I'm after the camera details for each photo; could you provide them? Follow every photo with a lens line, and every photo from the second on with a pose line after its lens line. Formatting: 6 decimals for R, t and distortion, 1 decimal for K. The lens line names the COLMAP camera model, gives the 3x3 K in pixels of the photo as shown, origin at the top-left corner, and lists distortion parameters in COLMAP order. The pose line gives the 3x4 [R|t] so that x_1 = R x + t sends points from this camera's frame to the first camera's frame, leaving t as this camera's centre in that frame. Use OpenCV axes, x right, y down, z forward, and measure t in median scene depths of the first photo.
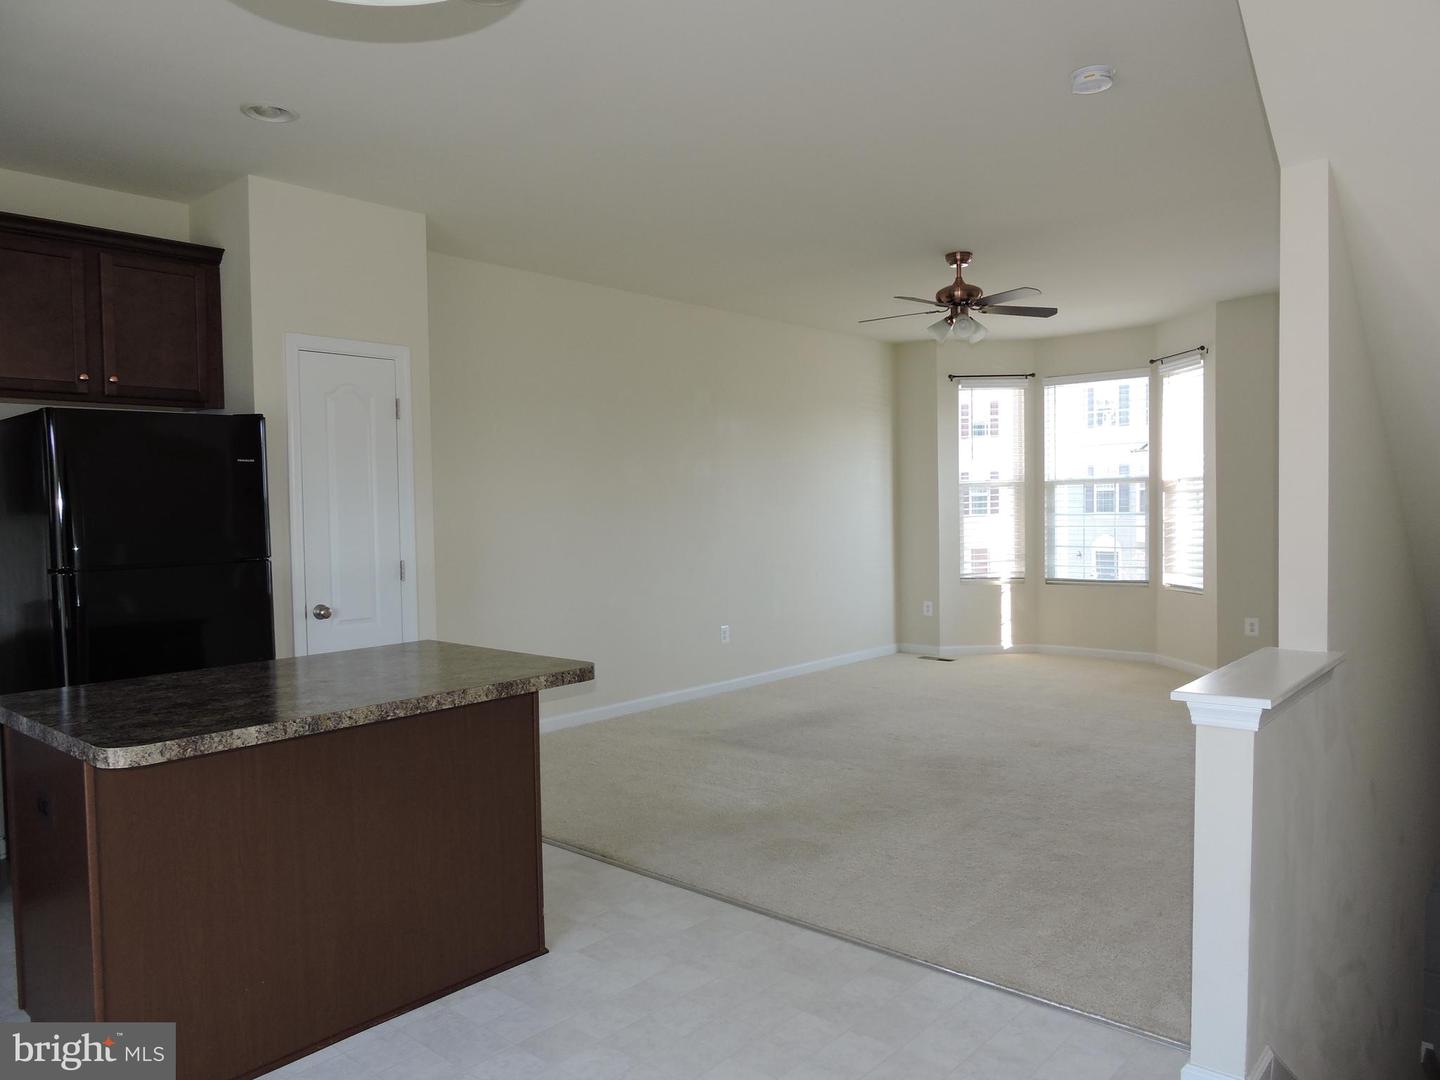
lens RADIAL K [[1019.6, 0, 726.5], [0, 1019.6, 543.5], [0, 0, 1]] dist [-0.009567, -0.002652]
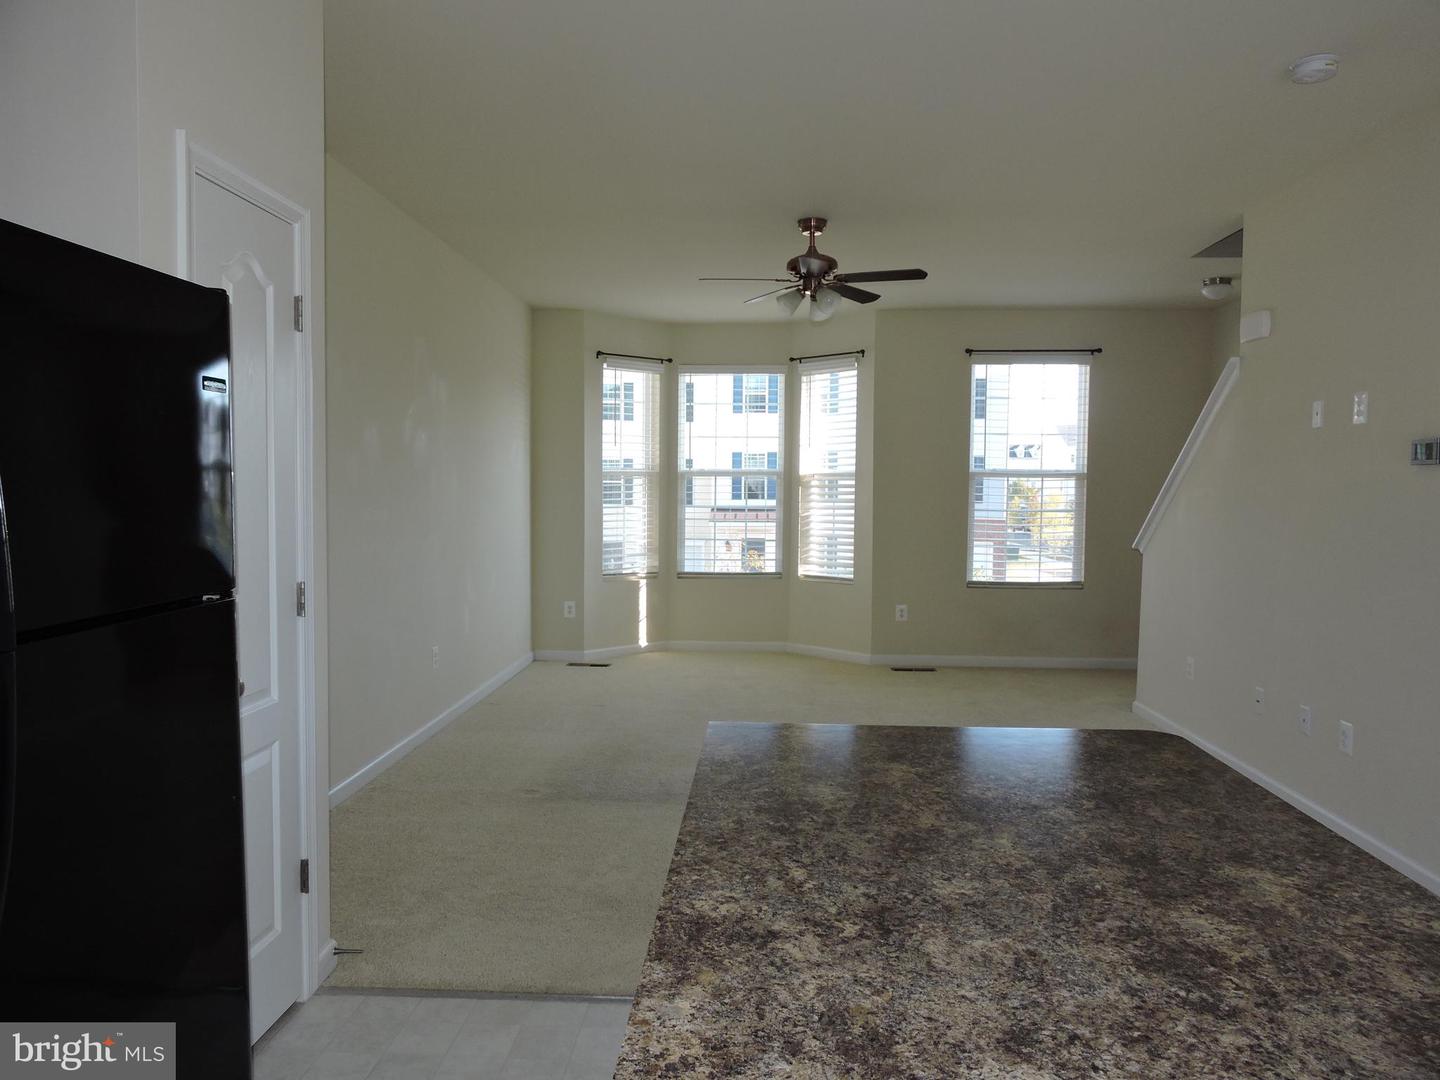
lens RADIAL K [[1019.6, 0, 726.5], [0, 1019.6, 543.5], [0, 0, 1]] dist [-0.009567, -0.002652]
pose [[0.777271, -0.008902, 0.629103, -0.261824], [0.002091, 0.999931, 0.011565, -0.004364], [-0.629163, -0.007674, 0.777236, 0.219908]]
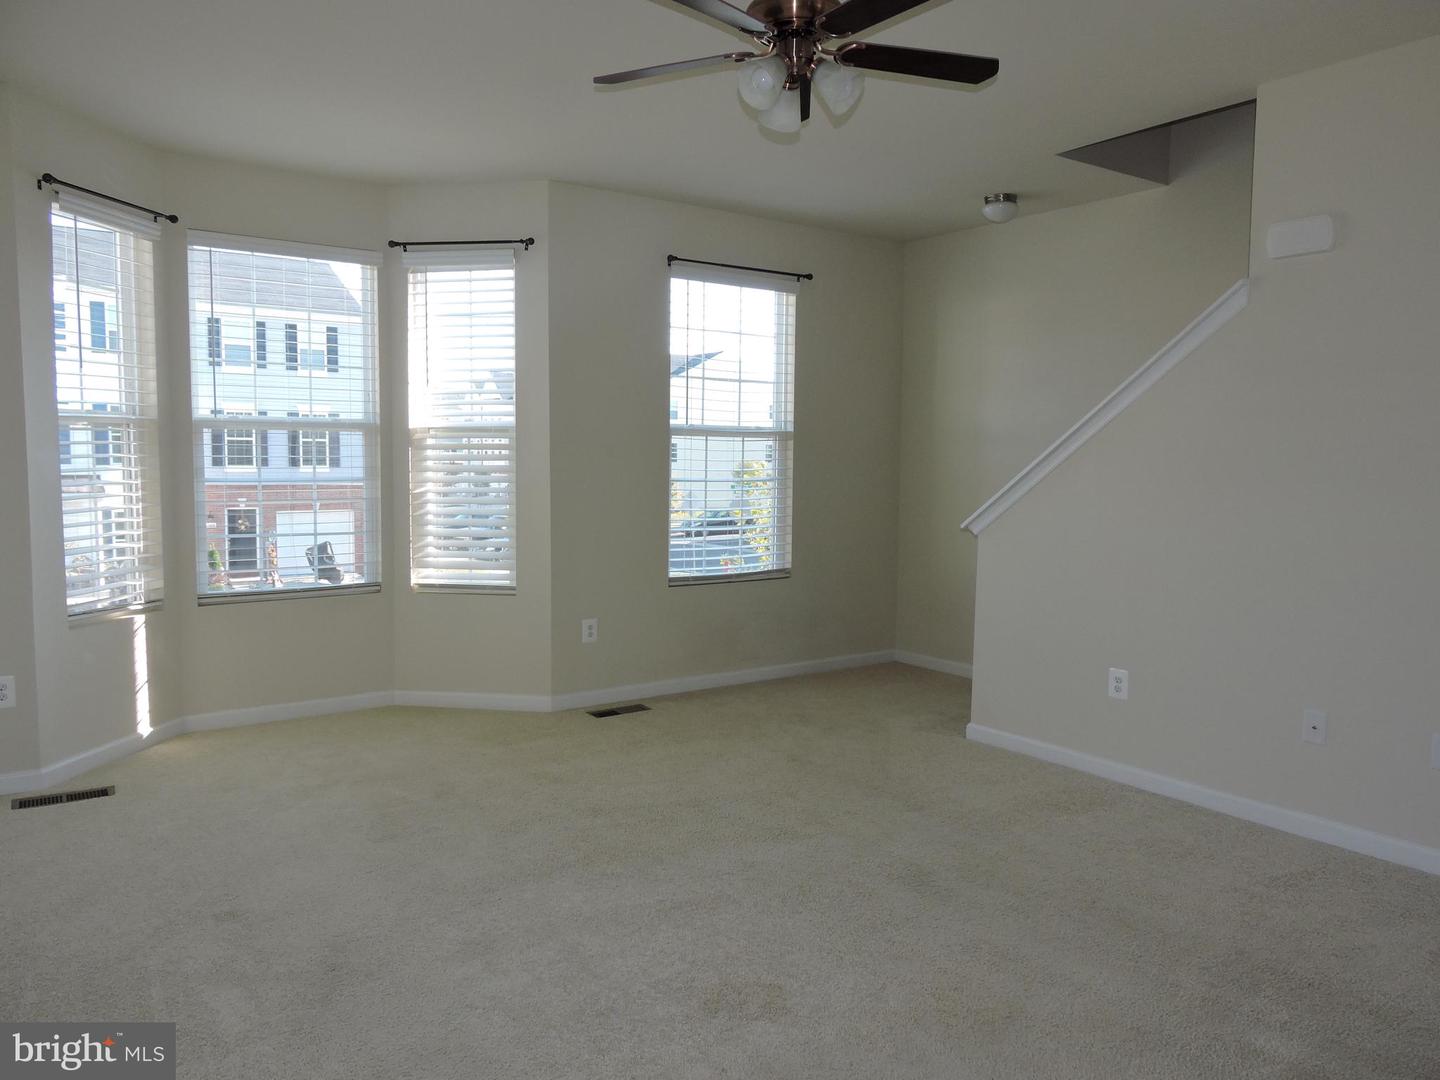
lens RADIAL K [[1033.9, 0, 720.0], [0, 1033.9, 540.0], [0, 0, 1]] dist [0.007254, 0.001036]
pose [[0.235624, -0.061459, 0.969899, -0.167208], [0.023012, 0.998071, 0.057654, -0.022472], [-0.971572, 0.008734, 0.236584, 0.594390]]
